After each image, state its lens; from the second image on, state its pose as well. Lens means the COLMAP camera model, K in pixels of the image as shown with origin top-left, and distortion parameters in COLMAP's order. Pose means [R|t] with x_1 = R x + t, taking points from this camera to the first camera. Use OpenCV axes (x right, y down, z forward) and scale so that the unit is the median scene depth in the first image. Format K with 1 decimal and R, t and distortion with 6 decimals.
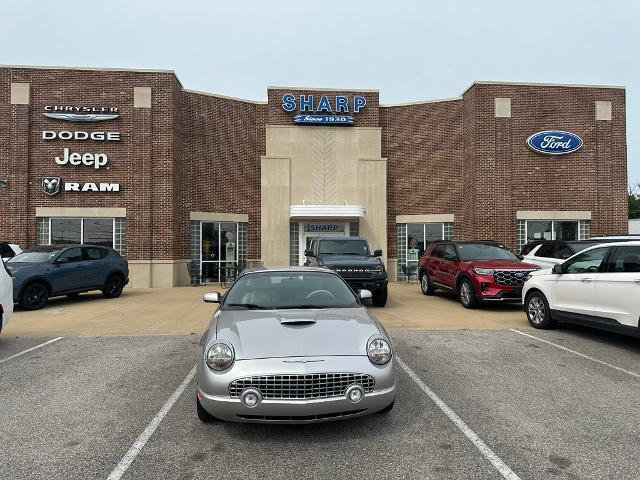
lens RADIAL K [[459.2, 0, 325.3], [0, 459.2, 241.6], [0, 0, 1]] dist [0.004399, -0.007312]
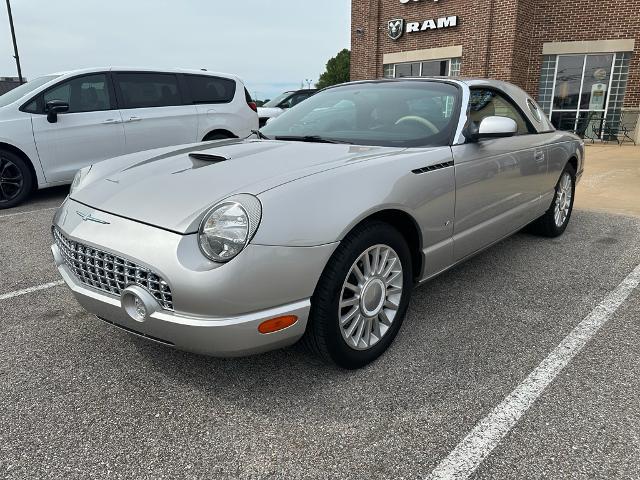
lens RADIAL K [[459.2, 0, 325.3], [0, 459.2, 241.6], [0, 0, 1]] dist [0.004399, -0.007312]
pose [[0.638076, 0.206758, -0.741694, 0.122291], [0.017310, 0.959177, 0.282276, 0.032891], [0.769779, -0.192952, 0.608449, 0.204685]]
